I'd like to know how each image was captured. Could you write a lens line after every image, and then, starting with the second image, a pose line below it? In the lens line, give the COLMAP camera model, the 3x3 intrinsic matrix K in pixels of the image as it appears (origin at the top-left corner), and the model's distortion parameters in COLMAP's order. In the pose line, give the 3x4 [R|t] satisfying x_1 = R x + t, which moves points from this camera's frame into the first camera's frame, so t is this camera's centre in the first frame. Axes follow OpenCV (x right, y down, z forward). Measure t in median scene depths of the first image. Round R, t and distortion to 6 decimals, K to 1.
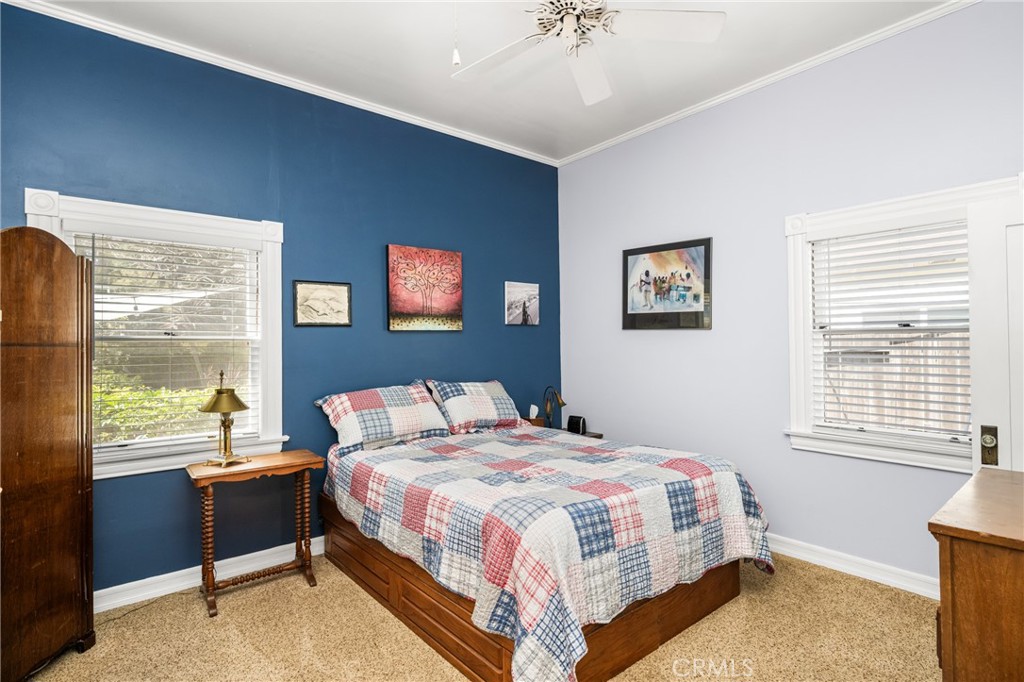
lens RADIAL K [[517.5, 0, 528.2], [0, 517.5, 337.4], [0, 0, 1]] dist [-0.000126, -0.000099]
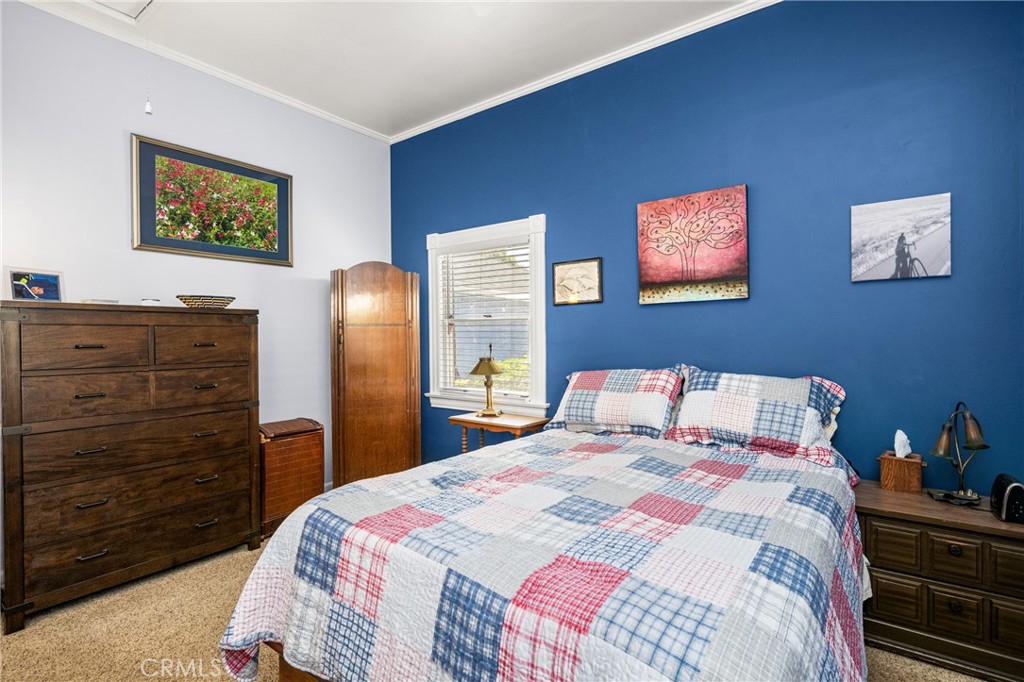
lens RADIAL K [[500.6, 0, 510.3], [0, 500.6, 337.5], [0, 0, 1]] dist [-0.000990, -0.000384]
pose [[0.210195, 0.015034, -0.977544, 0.525055], [0.023892, 0.999504, 0.020509, 0.020359], [0.977368, -0.027667, 0.209732, 0.638844]]
